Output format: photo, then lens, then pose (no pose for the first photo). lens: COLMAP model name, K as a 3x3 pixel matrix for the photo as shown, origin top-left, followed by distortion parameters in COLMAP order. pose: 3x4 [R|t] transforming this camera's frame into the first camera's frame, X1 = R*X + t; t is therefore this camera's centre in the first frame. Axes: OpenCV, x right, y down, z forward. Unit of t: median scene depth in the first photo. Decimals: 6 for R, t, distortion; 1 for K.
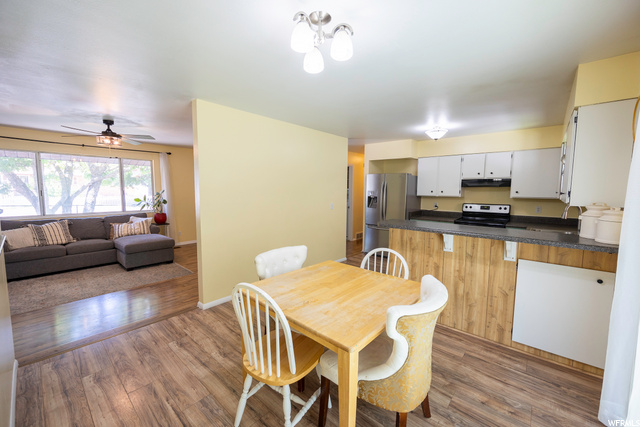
lens RADIAL K [[260.1, 0, 322.6], [0, 260.1, 210.4], [0, 0, 1]] dist [-0.000844, -0.000064]
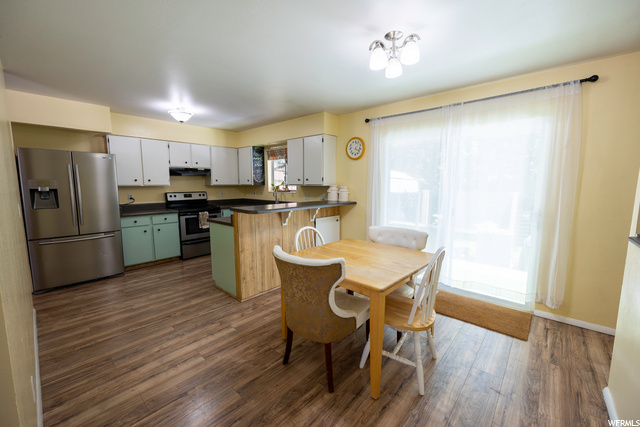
lens RADIAL K [[260.1, 0, 323.0], [0, 260.1, 213.1], [0, 0, 1]] dist [-0.000844, -0.000064]
pose [[0.017292, -0.118658, 0.992785, -0.447855], [0.082860, 0.989688, 0.116844, -0.019063], [-0.996411, 0.080241, 0.026945, 0.454125]]
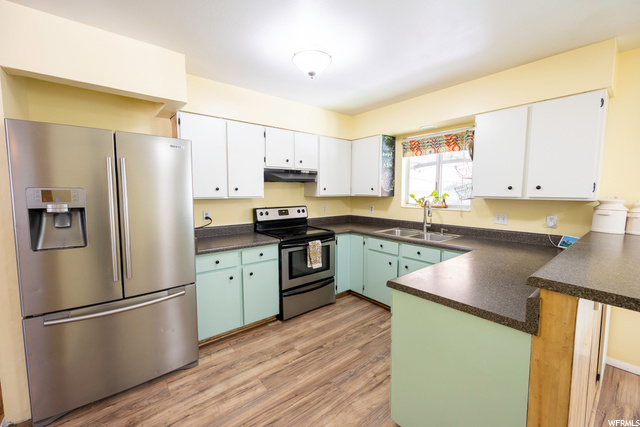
lens RADIAL K [[260.1, 0, 323.4], [0, 260.1, 215.0], [0, 0, 1]] dist [-0.000844, -0.000064]
pose [[0.176012, -0.094776, 0.979815, -0.034157], [0.080966, 0.993376, 0.081543, -0.053844], [-0.981053, 0.064979, 0.182519, 0.815540]]
